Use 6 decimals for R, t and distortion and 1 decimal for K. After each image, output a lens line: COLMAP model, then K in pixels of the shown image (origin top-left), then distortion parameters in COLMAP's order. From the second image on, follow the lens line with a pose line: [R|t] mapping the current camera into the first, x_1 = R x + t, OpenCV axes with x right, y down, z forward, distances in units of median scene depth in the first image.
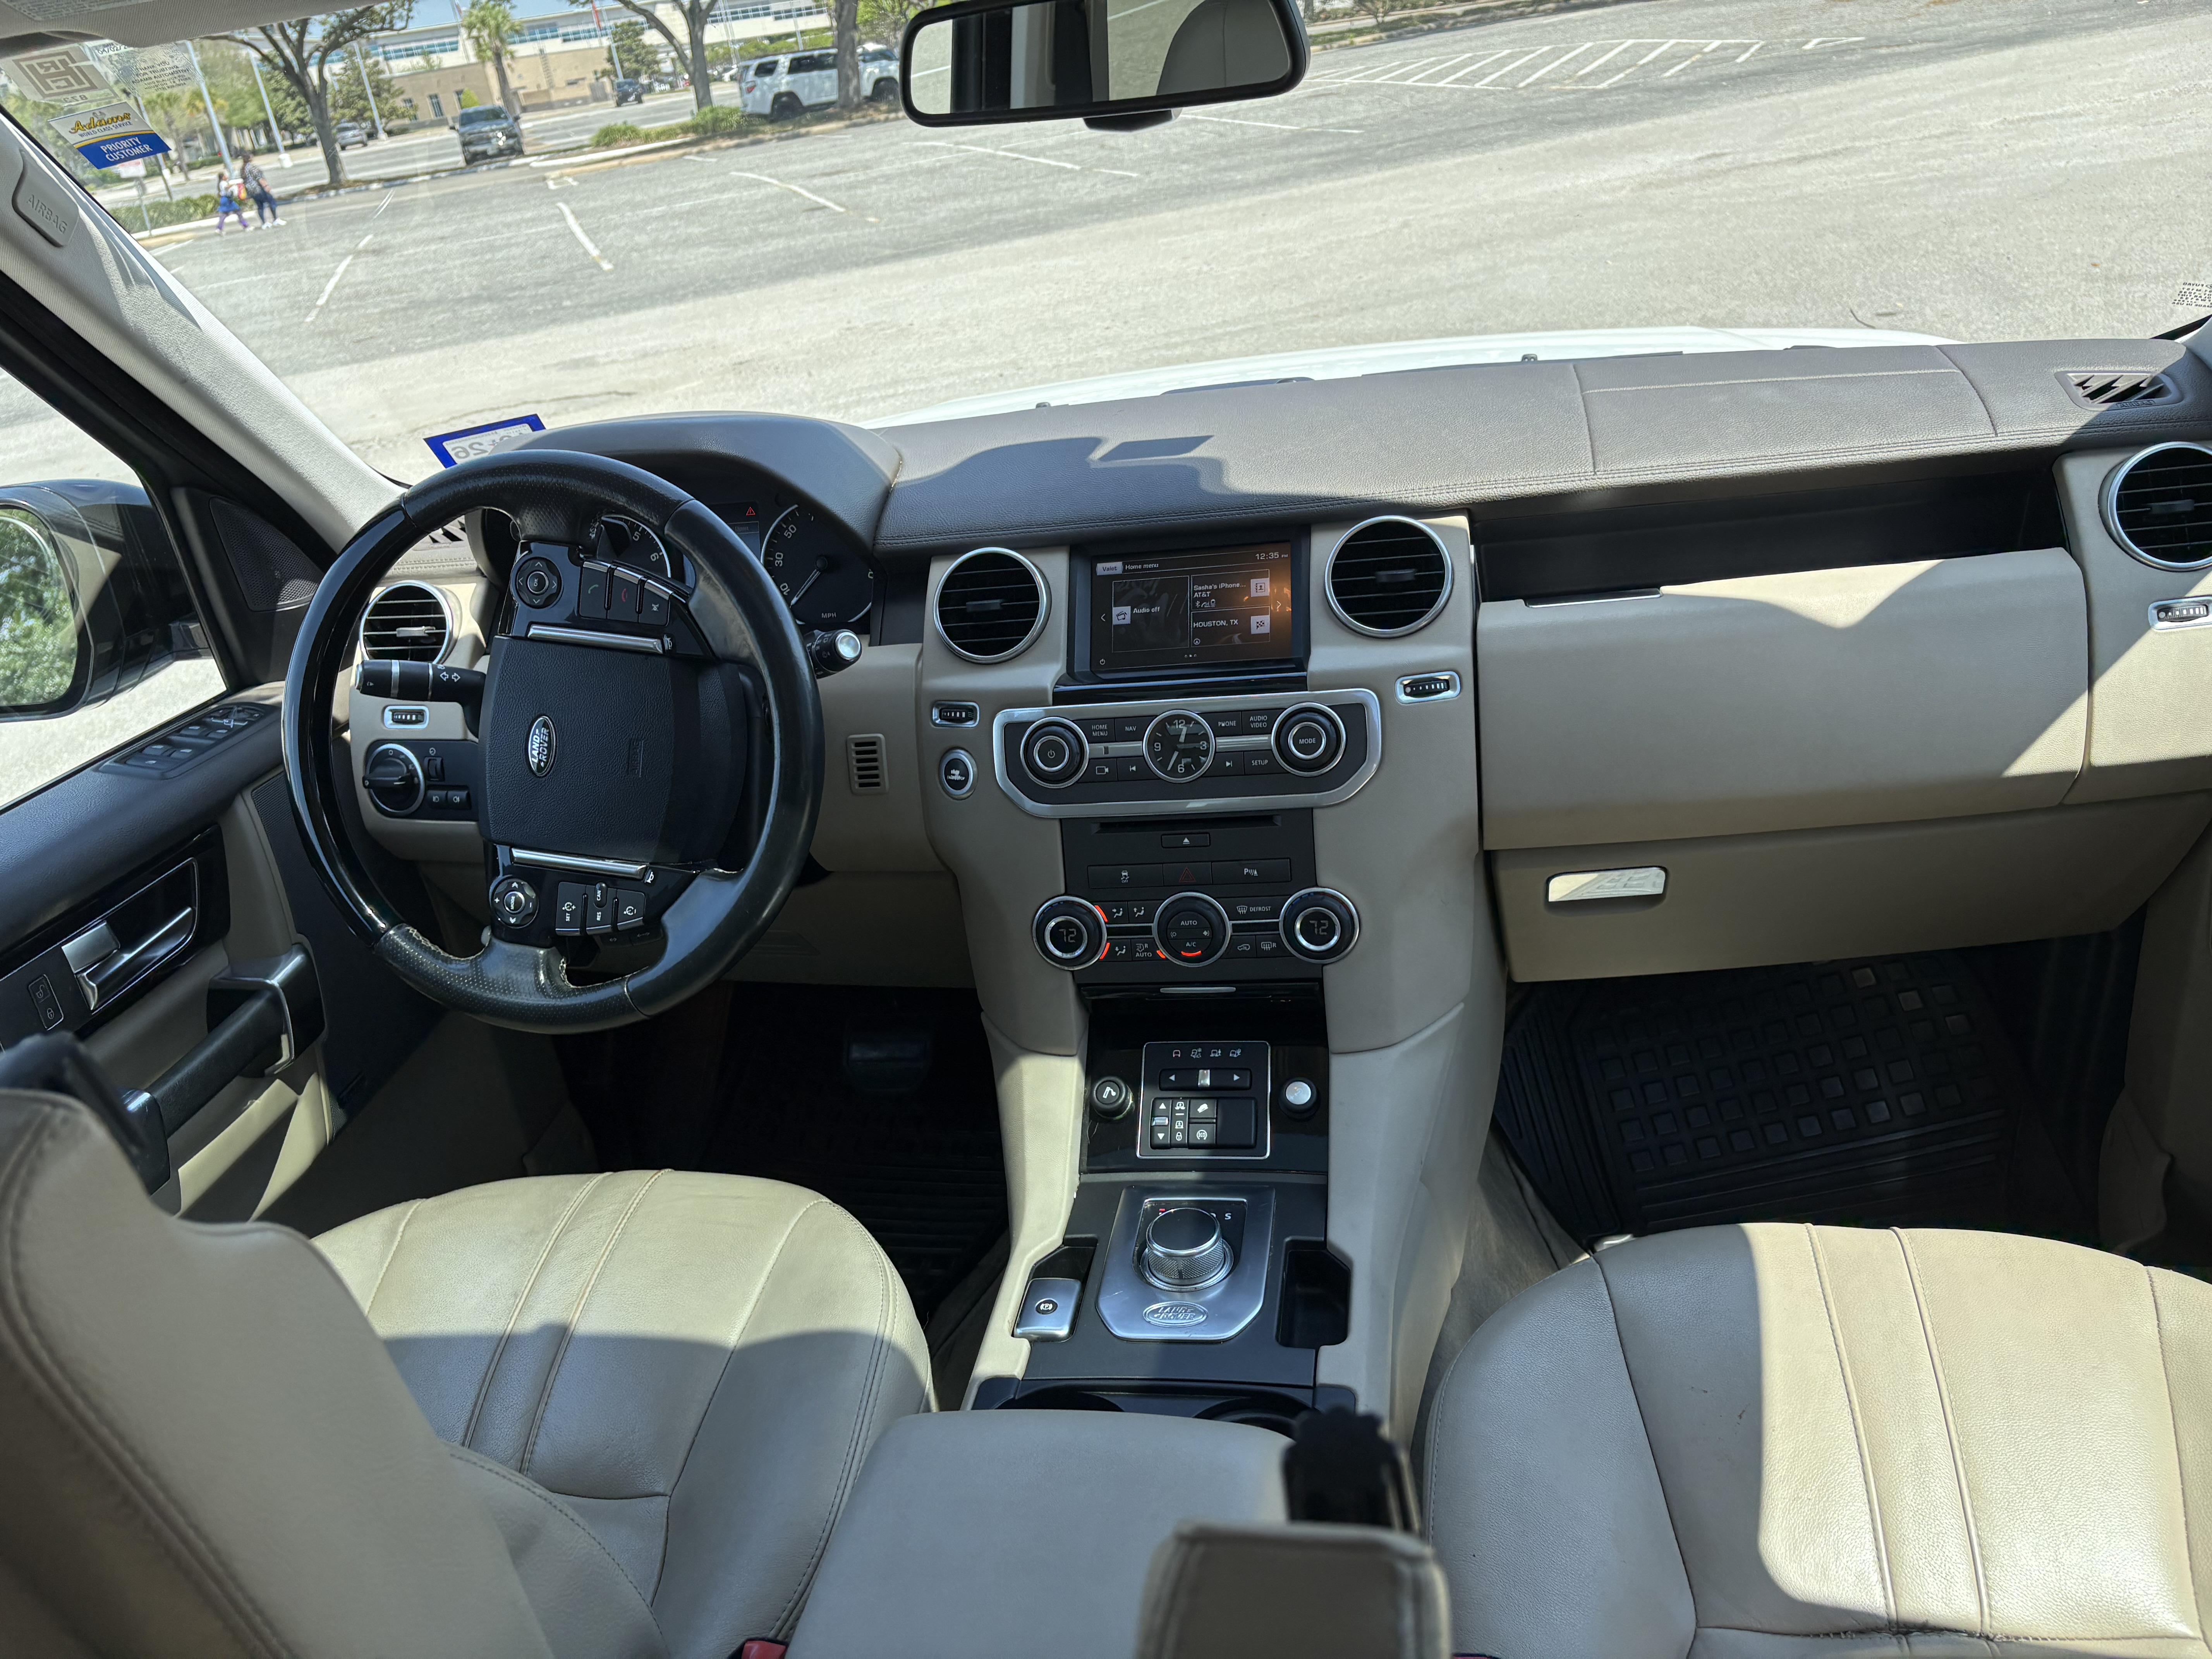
lens RADIAL K [[1669.3, 0, 1106.0], [0, 1669.3, 829.5], [0, 0, 1]] dist [-0.017284, 0.005577]
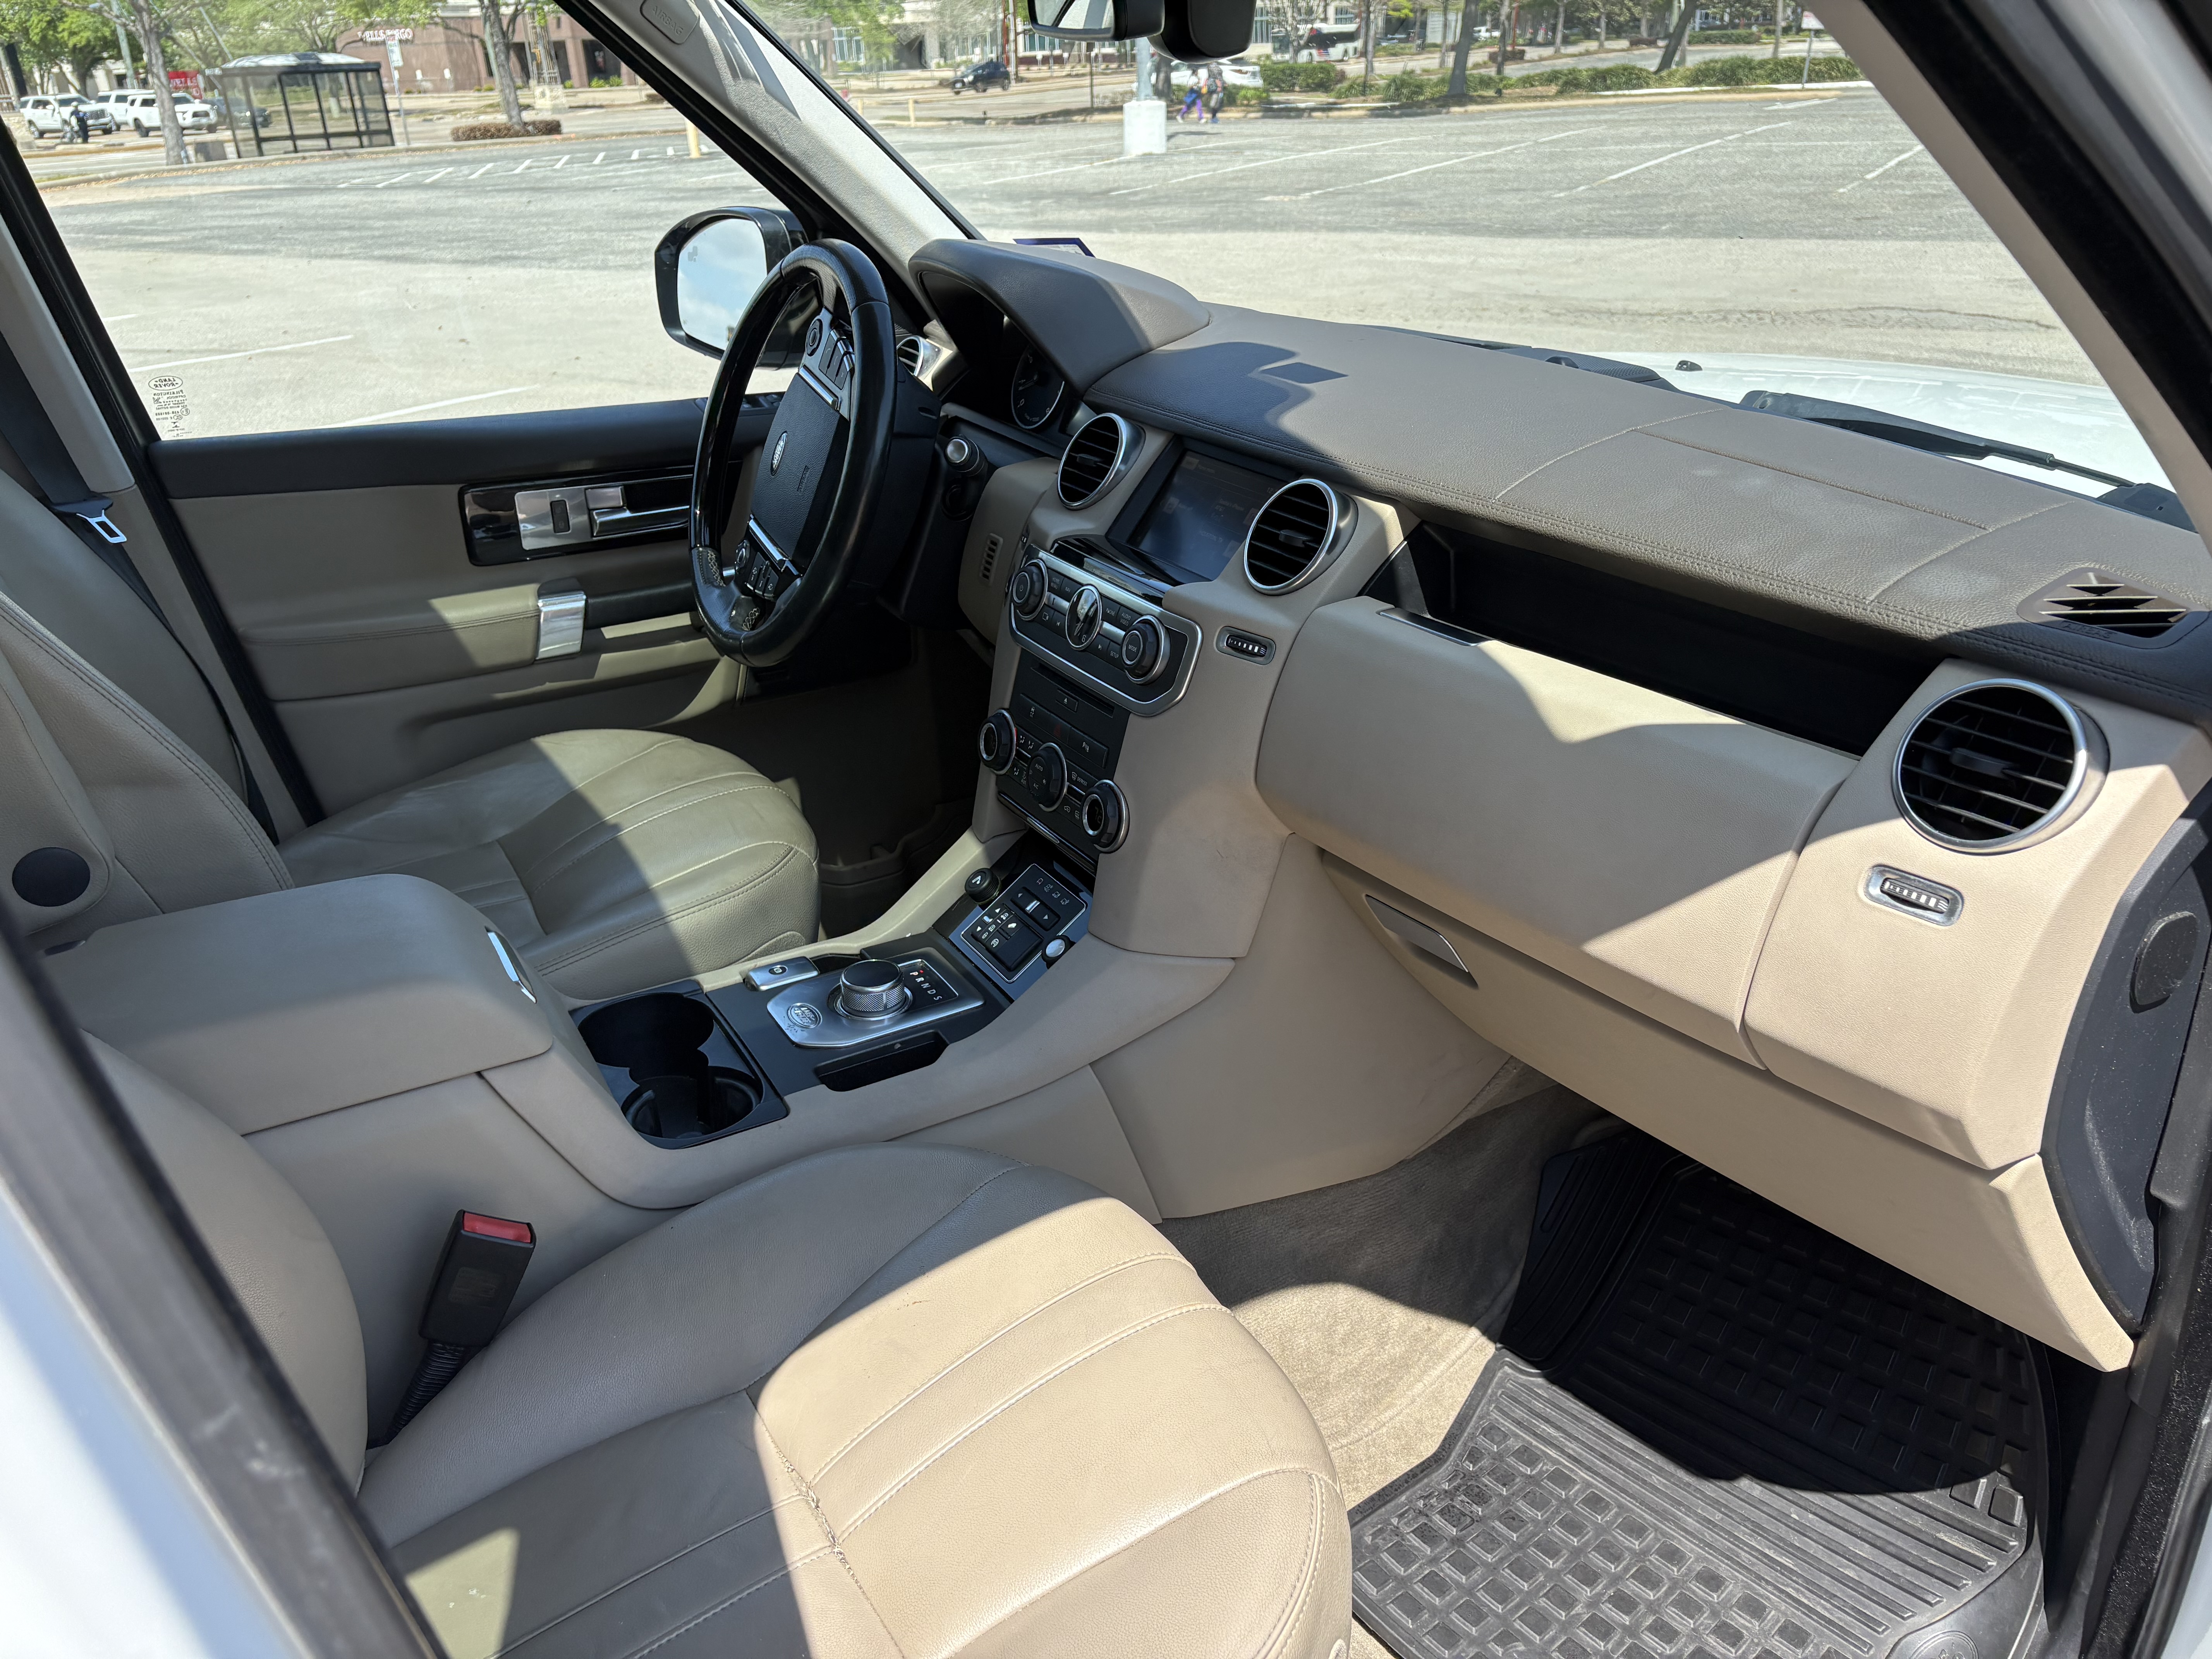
lens RADIAL K [[1656.9, 0, 1100.0], [0, 1656.9, 813.9], [0, 0, 1]] dist [0.085675, -0.144045]
pose [[0.615787, 0.416834, -0.668622, 0.805297], [-0.378905, 0.900696, 0.212551, -0.162676], [0.690824, 0.122458, 0.712577, 0.217974]]
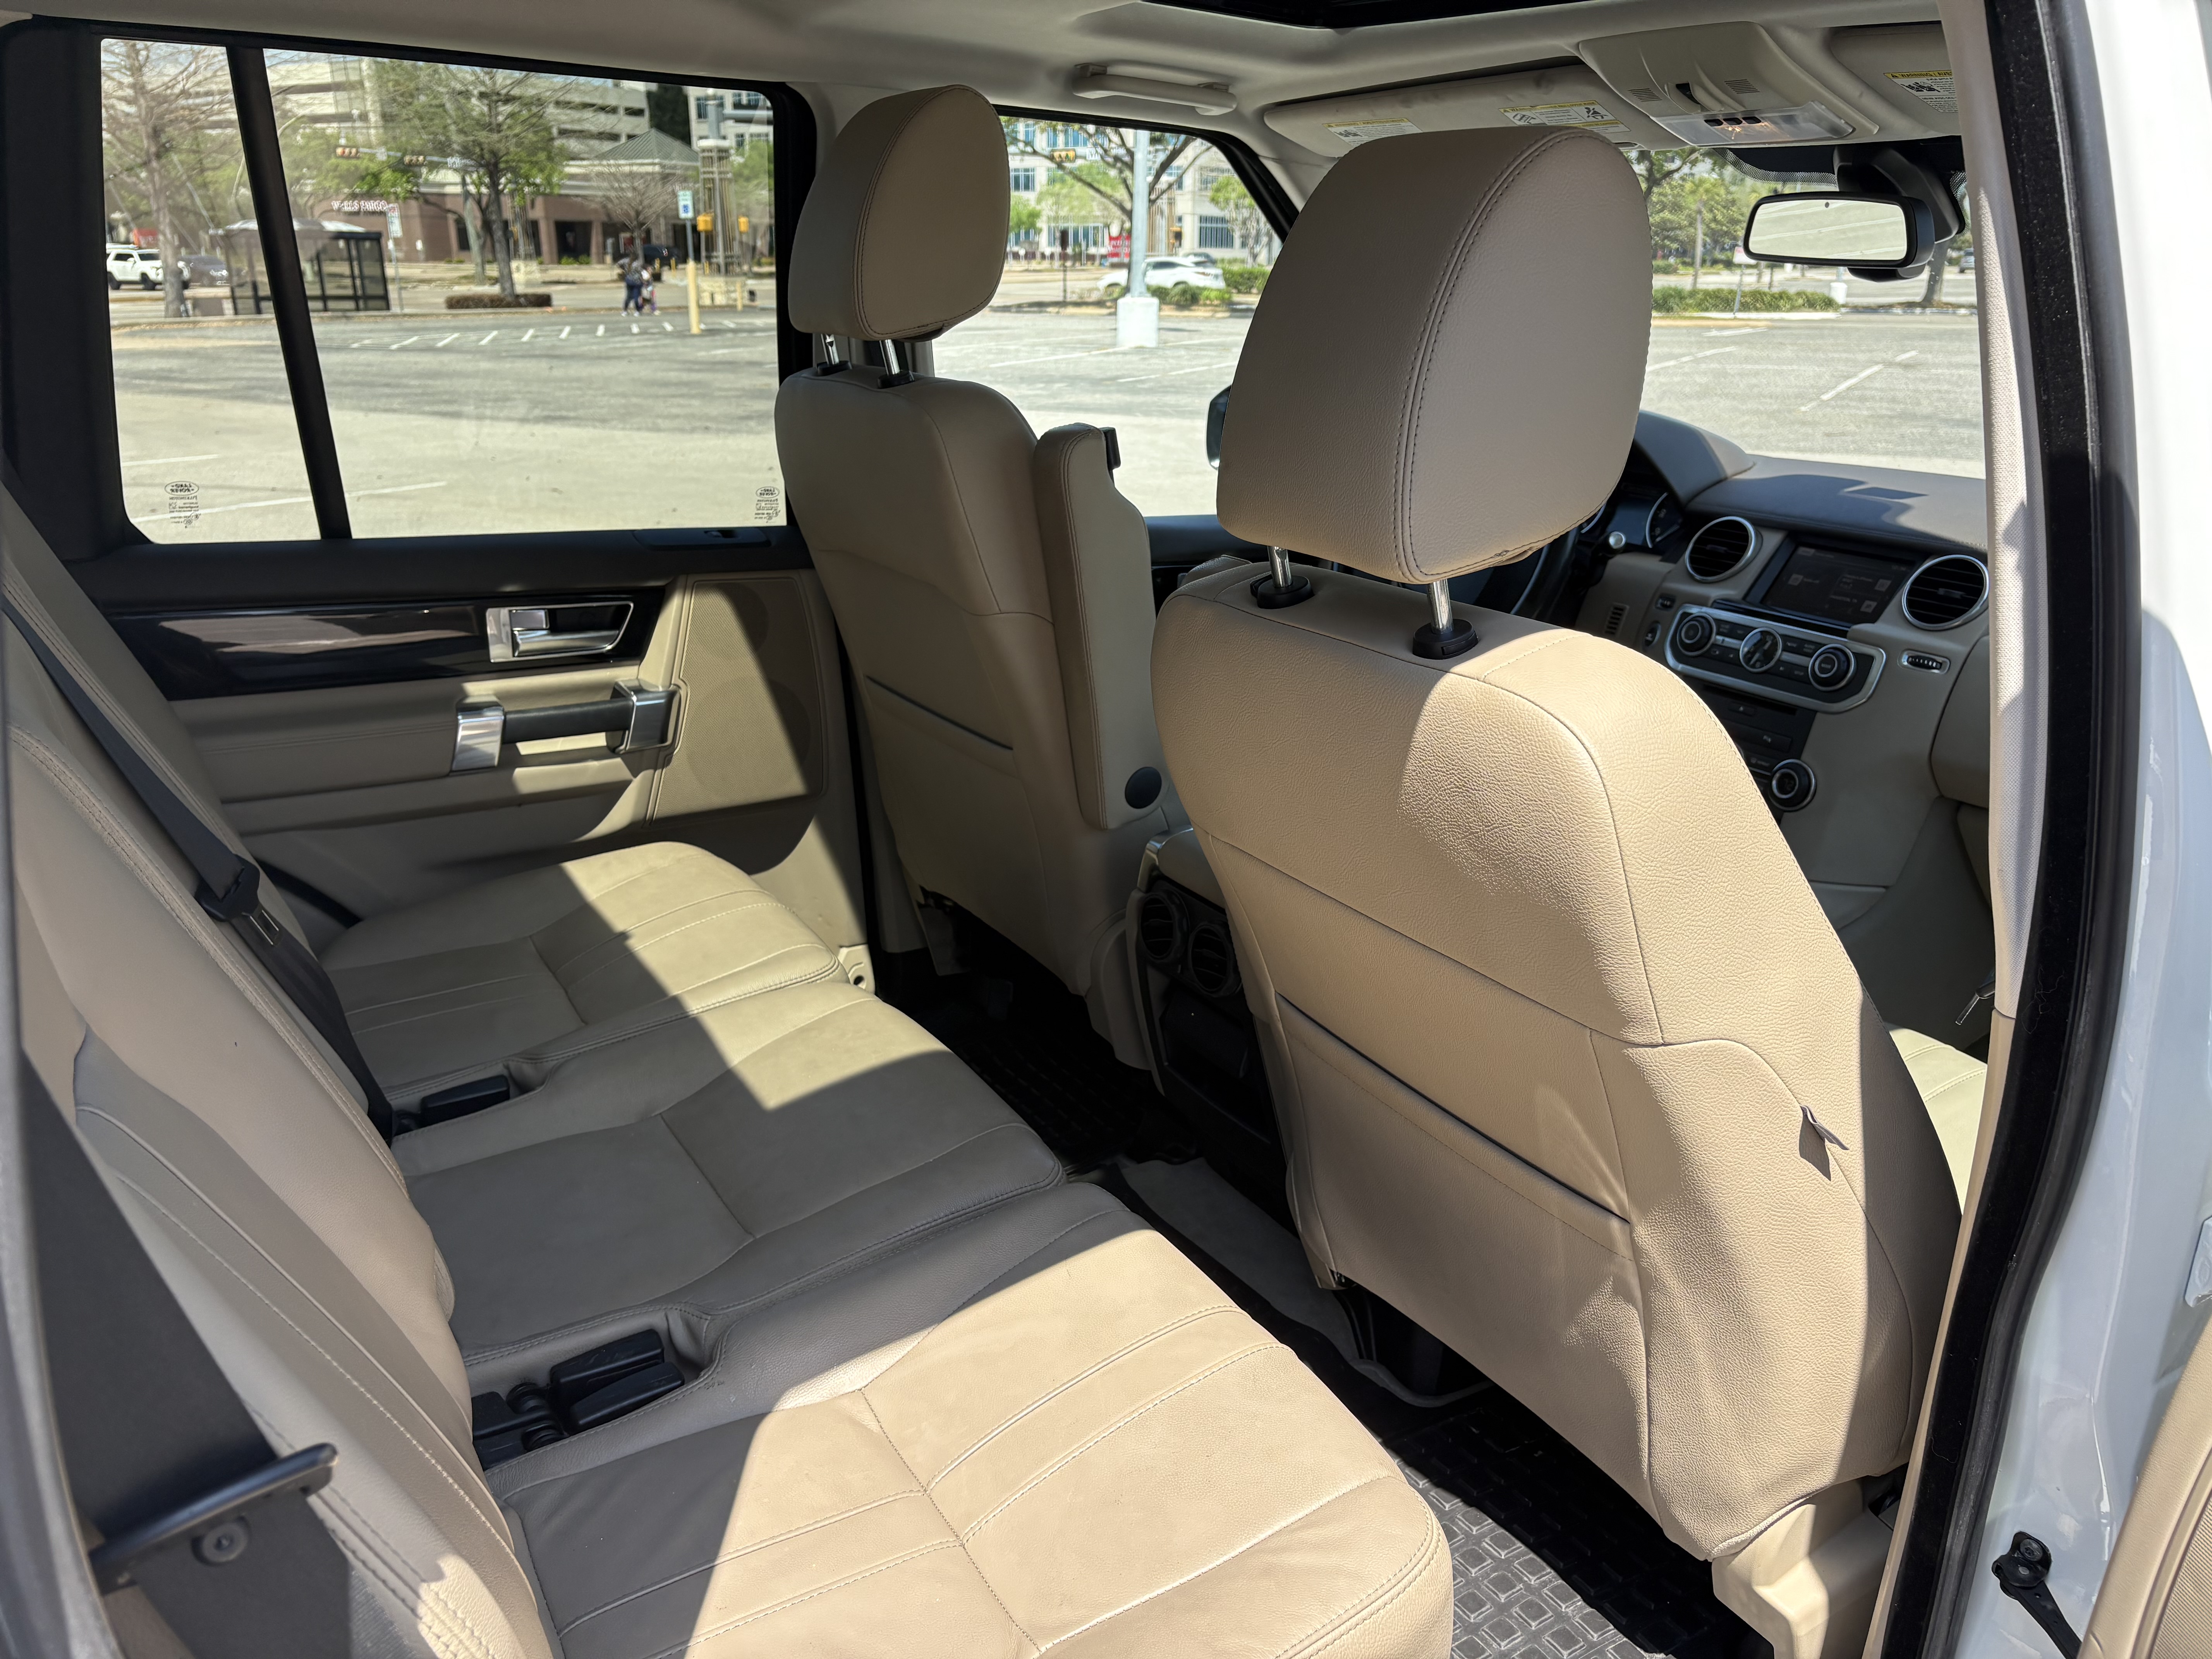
lens RADIAL K [[1669.3, 0, 1106.0], [0, 1669.3, 829.5], [0, 0, 1]] dist [-0.017284, 0.005577]
pose [[0.639554, 0.370752, -0.673434, 0.740179], [-0.411556, 0.905034, 0.107406, 0.182195], [0.649301, 0.208464, 0.731403, -0.511480]]
